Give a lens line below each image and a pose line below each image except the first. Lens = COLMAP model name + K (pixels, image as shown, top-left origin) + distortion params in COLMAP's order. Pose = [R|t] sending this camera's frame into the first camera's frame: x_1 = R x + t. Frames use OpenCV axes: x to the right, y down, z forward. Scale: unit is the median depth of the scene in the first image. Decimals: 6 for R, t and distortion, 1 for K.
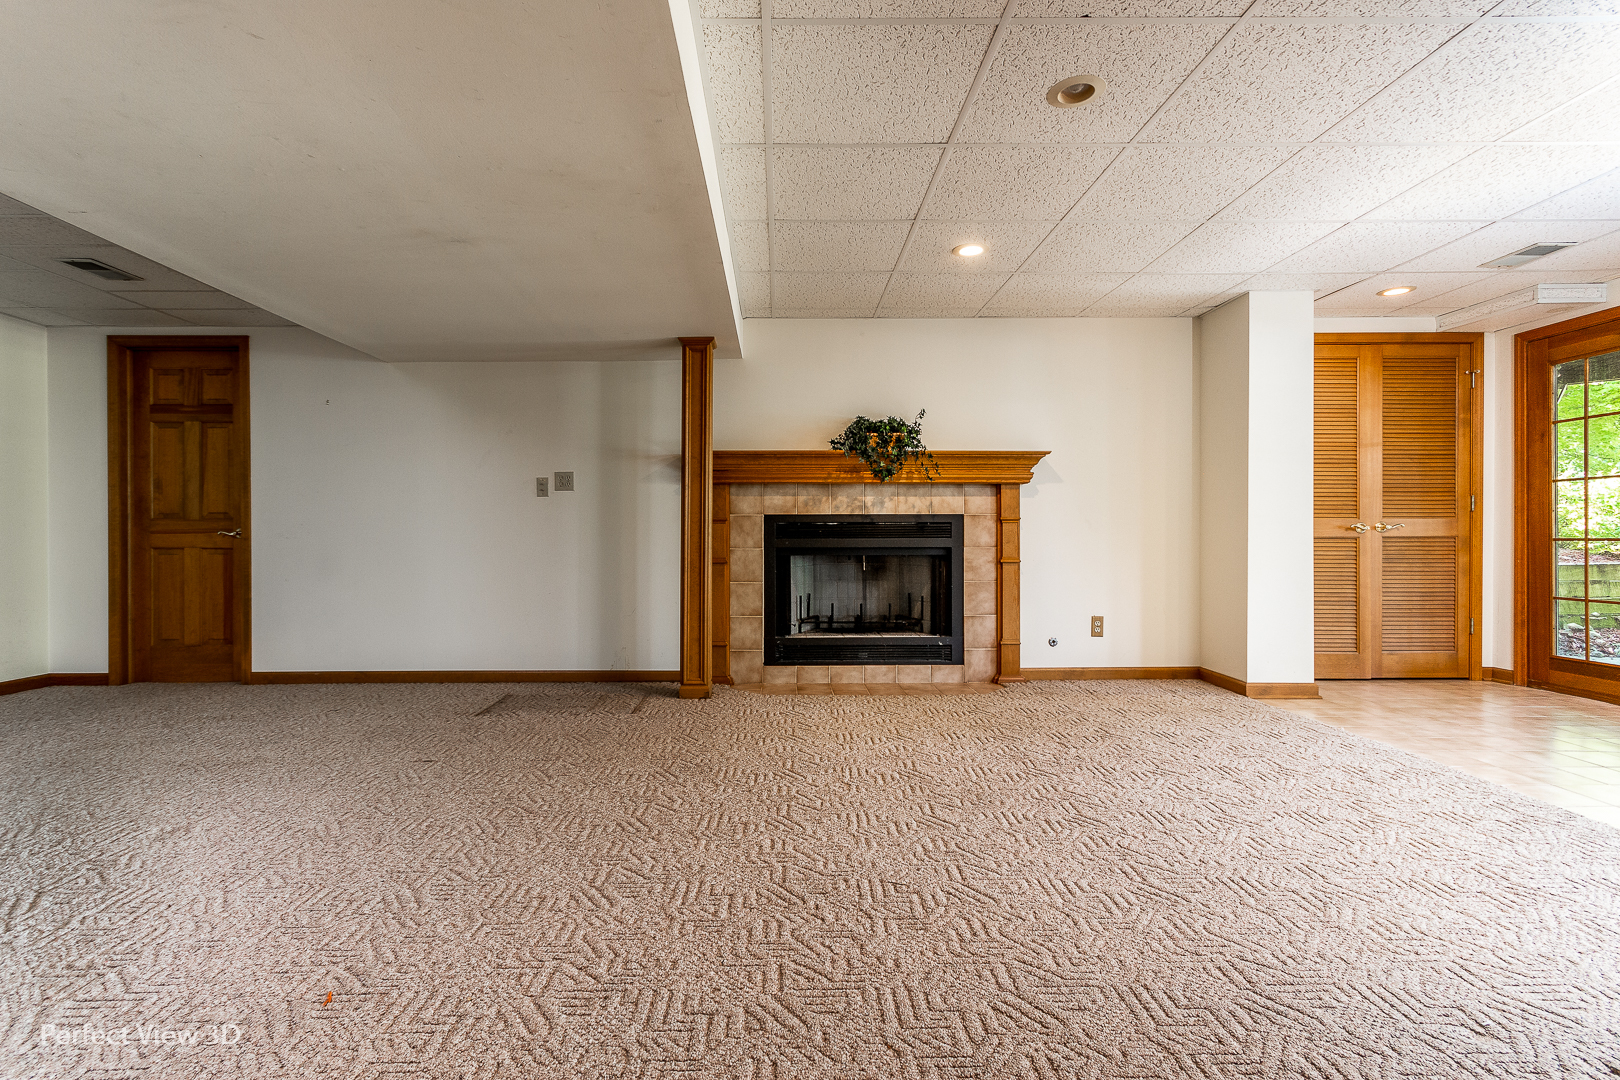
lens RADIAL K [[746.1, 0, 805.4], [0, 746.1, 540.8], [0, 0, 1]] dist [0.002904, 0.000325]
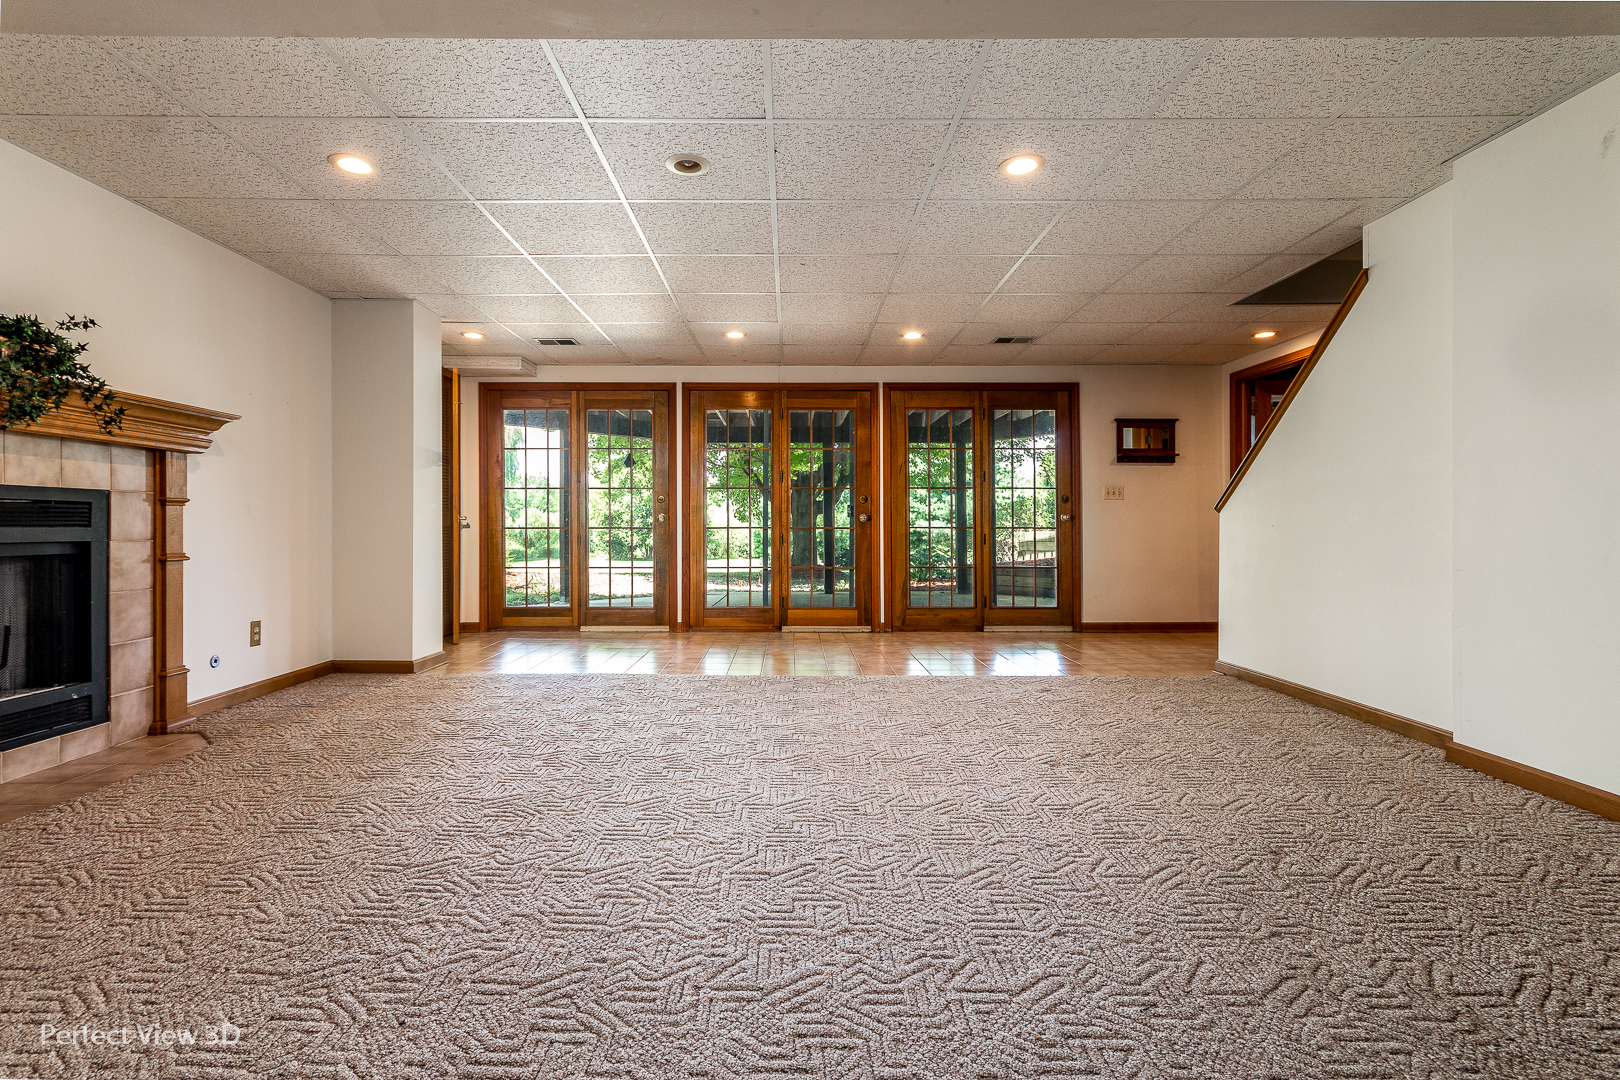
lens RADIAL K [[746.1, 0, 771.2], [0, 746.1, 521.9], [0, 0, 1]] dist [0.002904, 0.000325]
pose [[0.041195, 0.008390, 0.999116, -0.419602], [0.006437, 0.999942, -0.008662, 0.001652], [-0.999130, 0.006789, 0.041139, 0.394721]]
